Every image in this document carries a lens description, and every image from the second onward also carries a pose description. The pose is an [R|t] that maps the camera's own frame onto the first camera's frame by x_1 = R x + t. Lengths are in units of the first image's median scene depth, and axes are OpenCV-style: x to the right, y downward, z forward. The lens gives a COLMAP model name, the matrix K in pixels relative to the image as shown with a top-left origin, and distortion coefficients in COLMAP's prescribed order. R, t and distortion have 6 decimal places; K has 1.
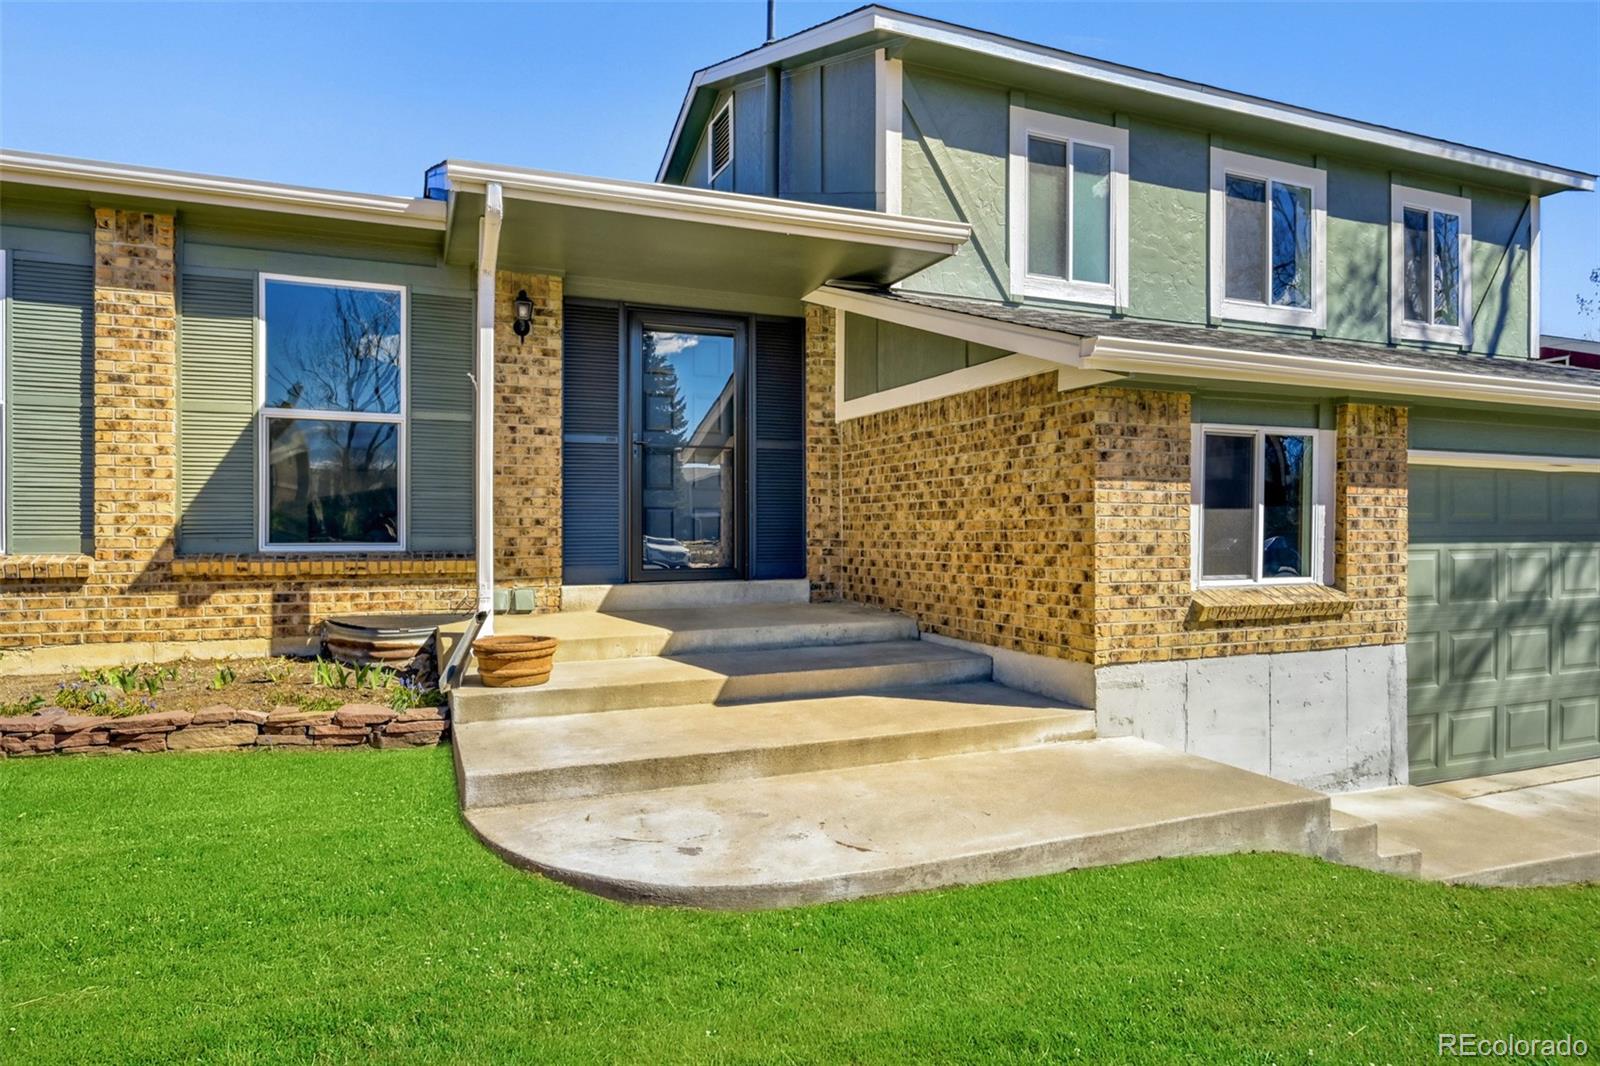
lens RADIAL K [[946.5, 0, 802.7], [0, 946.5, 530.3], [0, 0, 1]] dist [-0.001055, 0.002671]
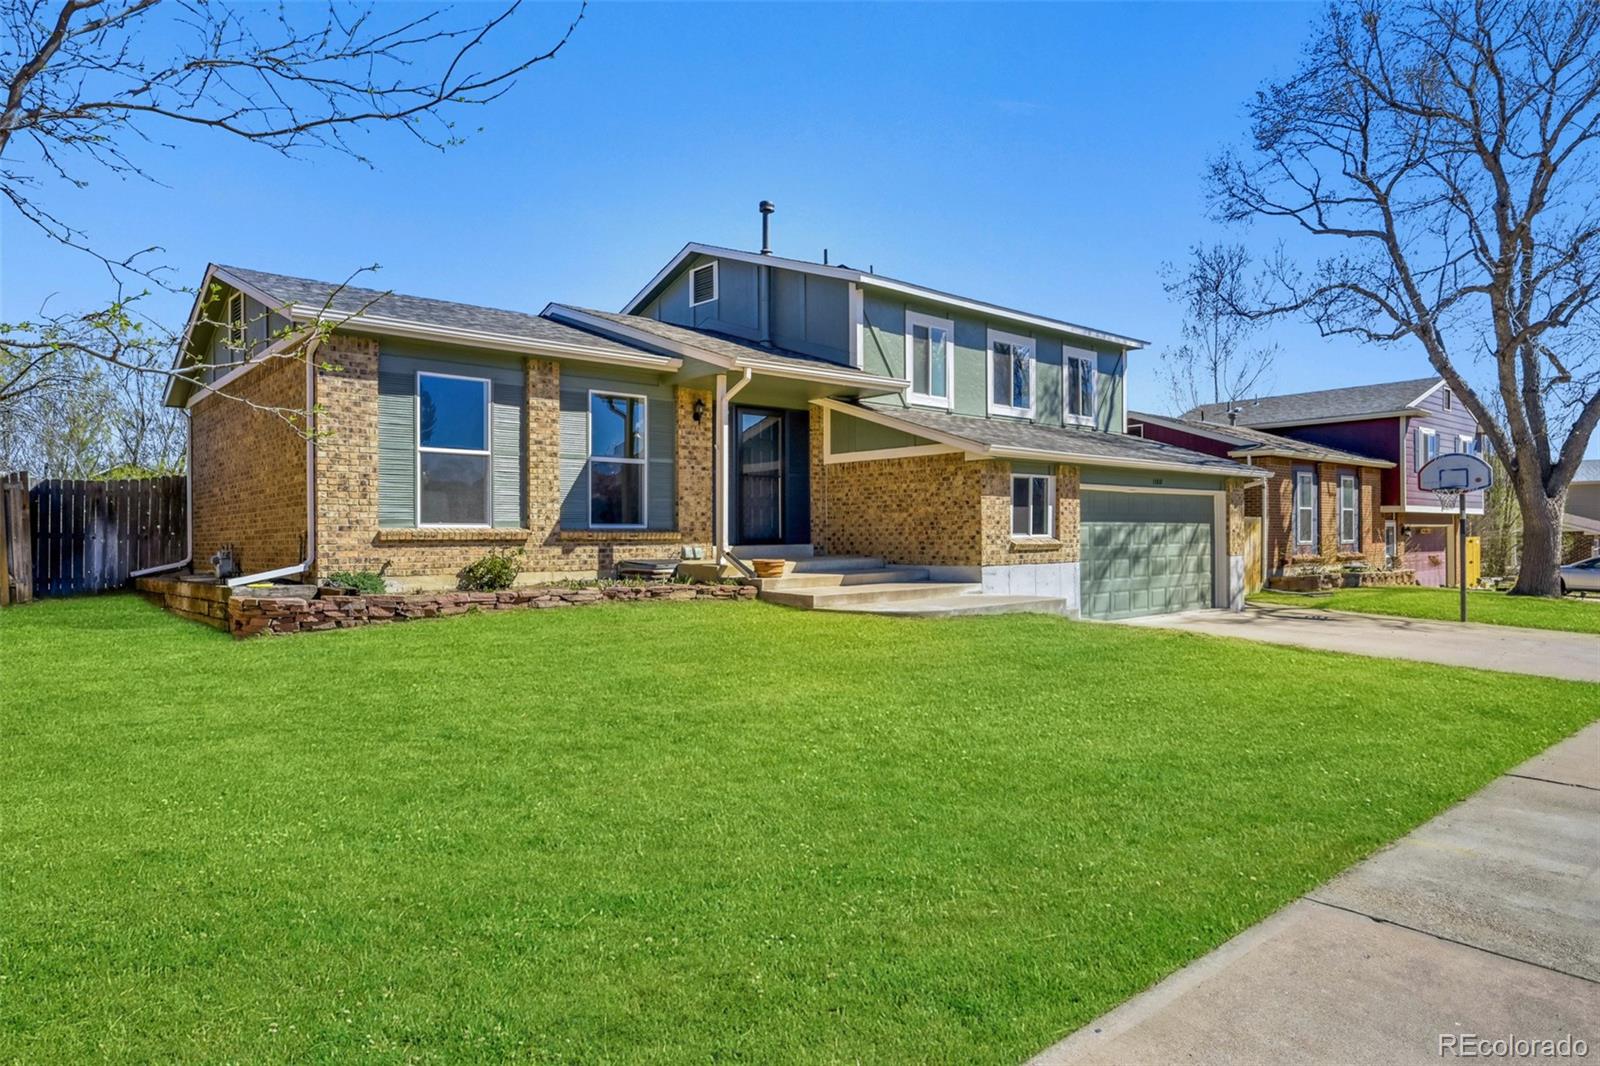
lens RADIAL K [[946.5, 0, 798.1], [0, 946.5, 530.4], [0, 0, 1]] dist [-0.001055, 0.002671]
pose [[0.950374, -0.005030, 0.311068, -0.828753], [0.008003, 0.999934, -0.008280, 0.051367], [-0.311006, 0.010358, 0.950352, -1.119466]]
